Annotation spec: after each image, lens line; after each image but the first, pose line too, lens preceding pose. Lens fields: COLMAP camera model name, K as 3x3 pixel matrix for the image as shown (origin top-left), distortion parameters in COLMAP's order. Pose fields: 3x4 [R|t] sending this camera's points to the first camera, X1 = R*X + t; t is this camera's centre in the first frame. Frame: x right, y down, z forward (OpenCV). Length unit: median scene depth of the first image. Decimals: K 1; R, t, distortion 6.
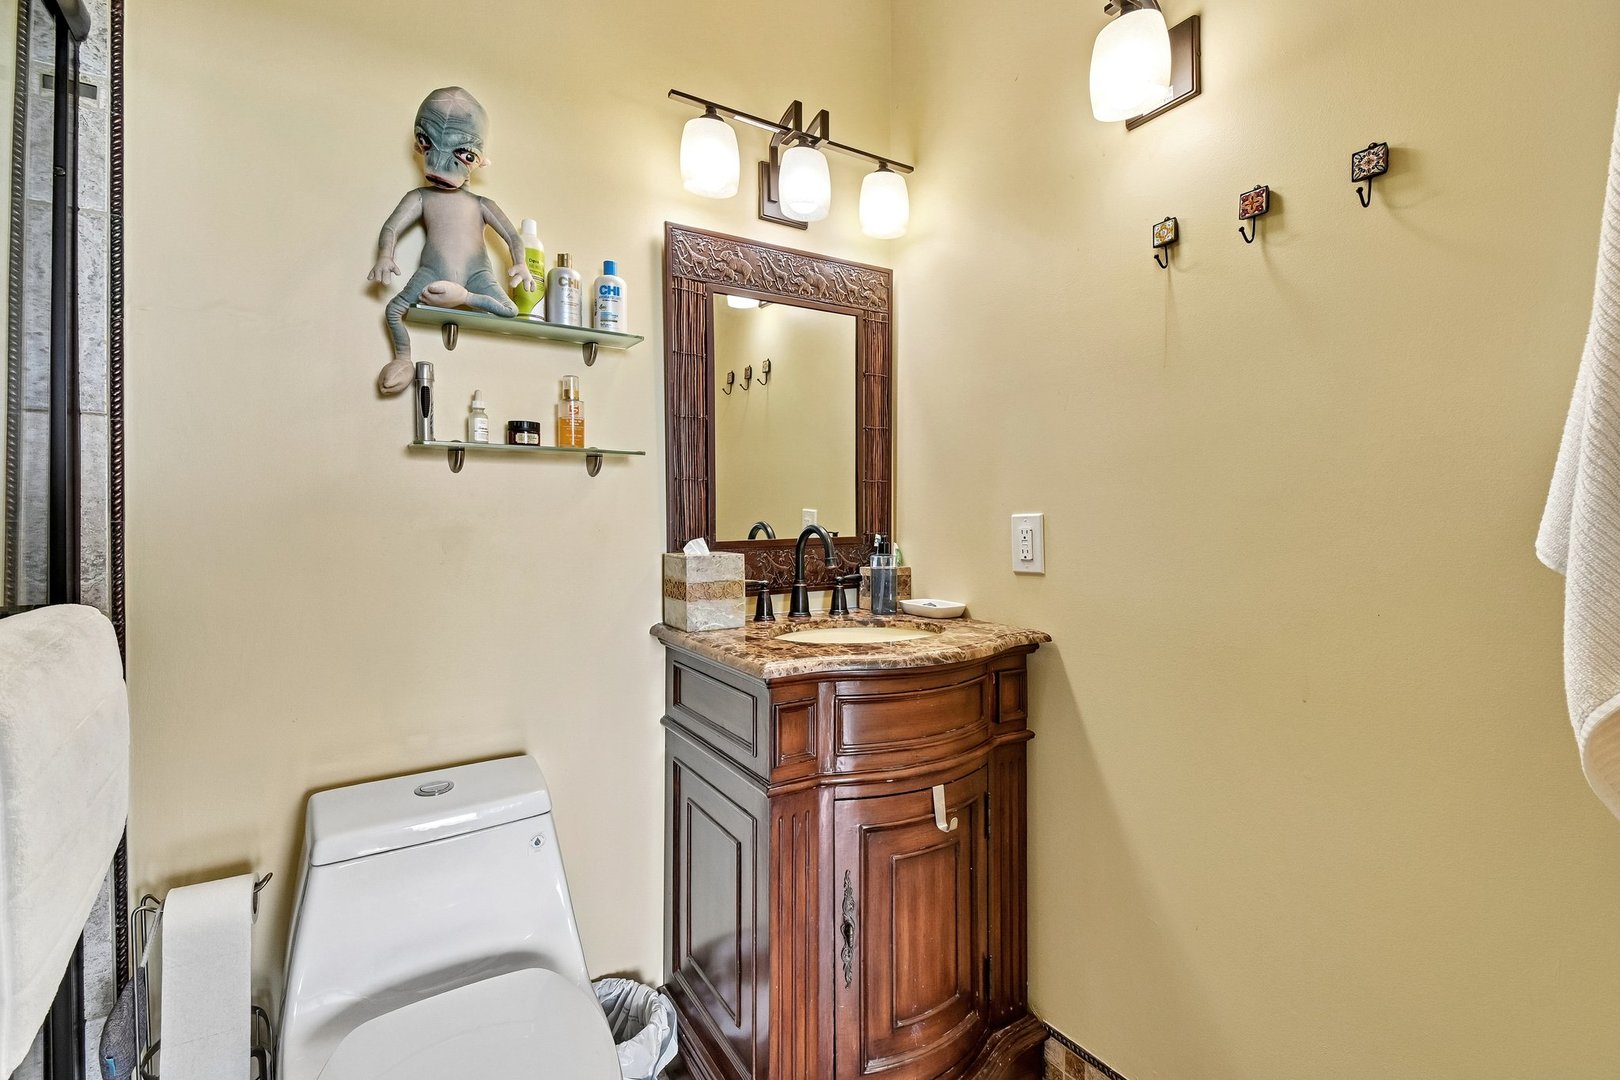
lens RADIAL K [[737.9, 0, 812.4], [0, 737.9, 525.8], [0, 0, 1]] dist [0.041618, -0.008270]
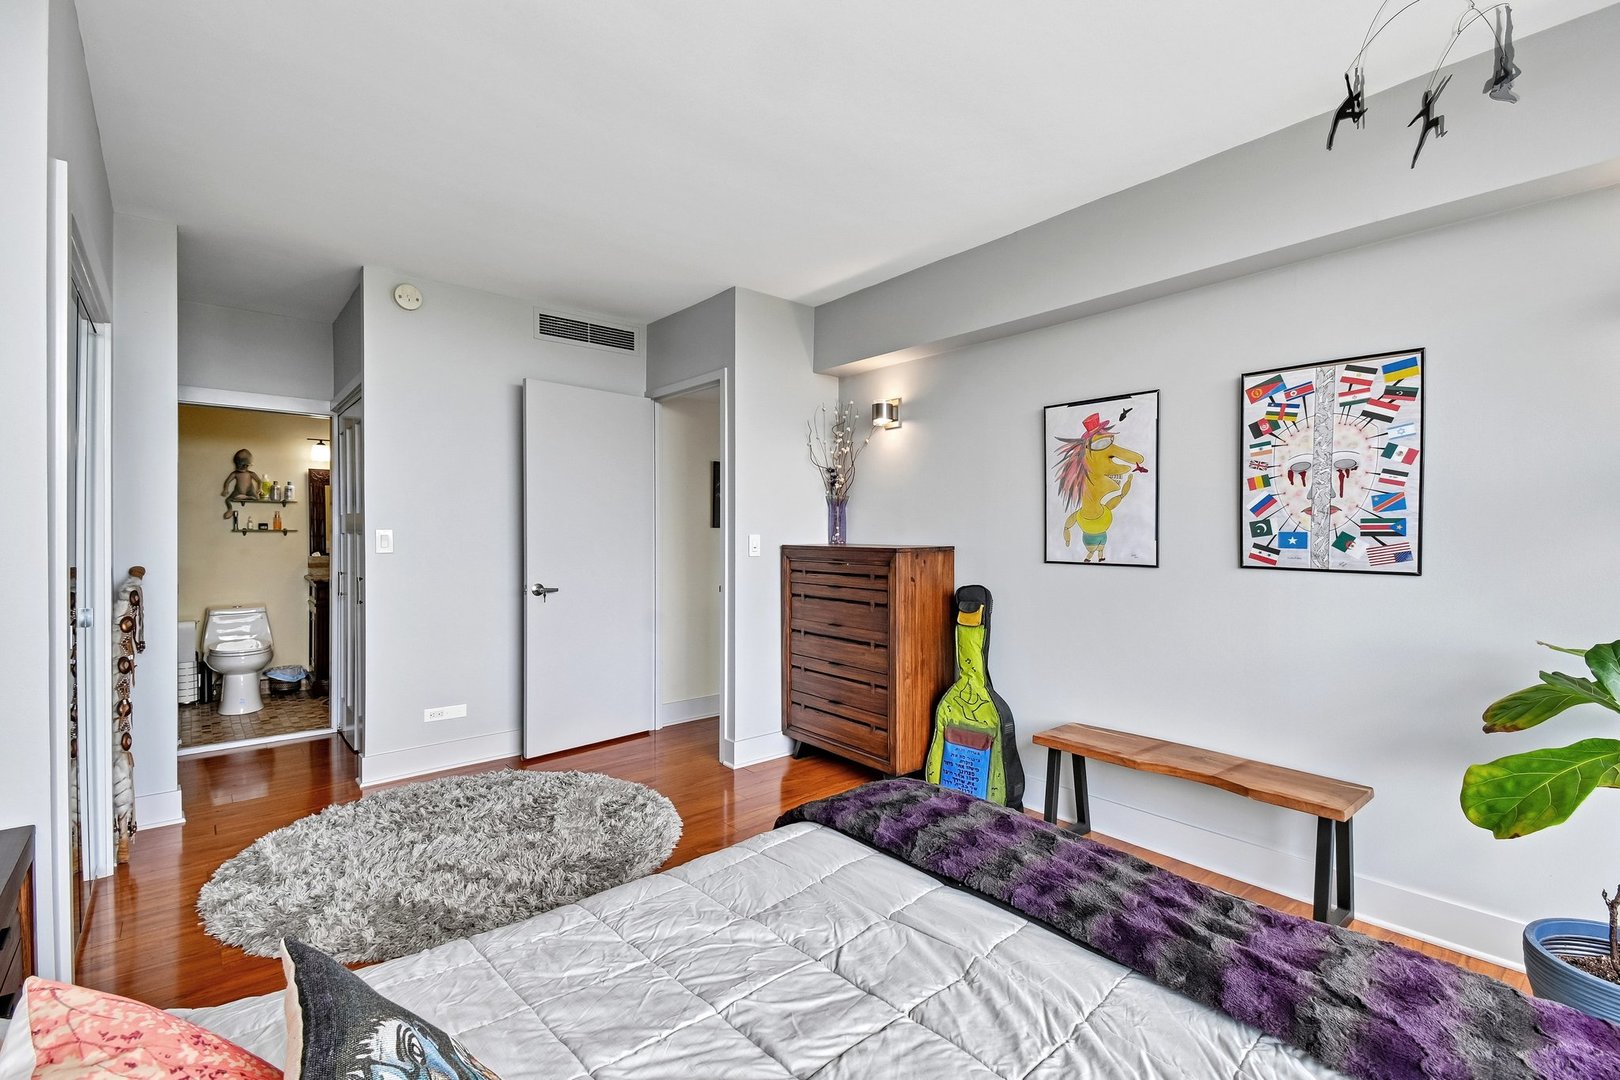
lens RADIAL K [[737.9, 0, 809.2], [0, 737.9, 547.6], [0, 0, 1]] dist [0.041618, -0.008270]
pose [[0.989179, 0.000617, 0.146710, 2.019403], [-0.001230, 0.999991, 0.004089, -0.027690], [-0.146707, -0.004226, 0.989171, -3.617028]]
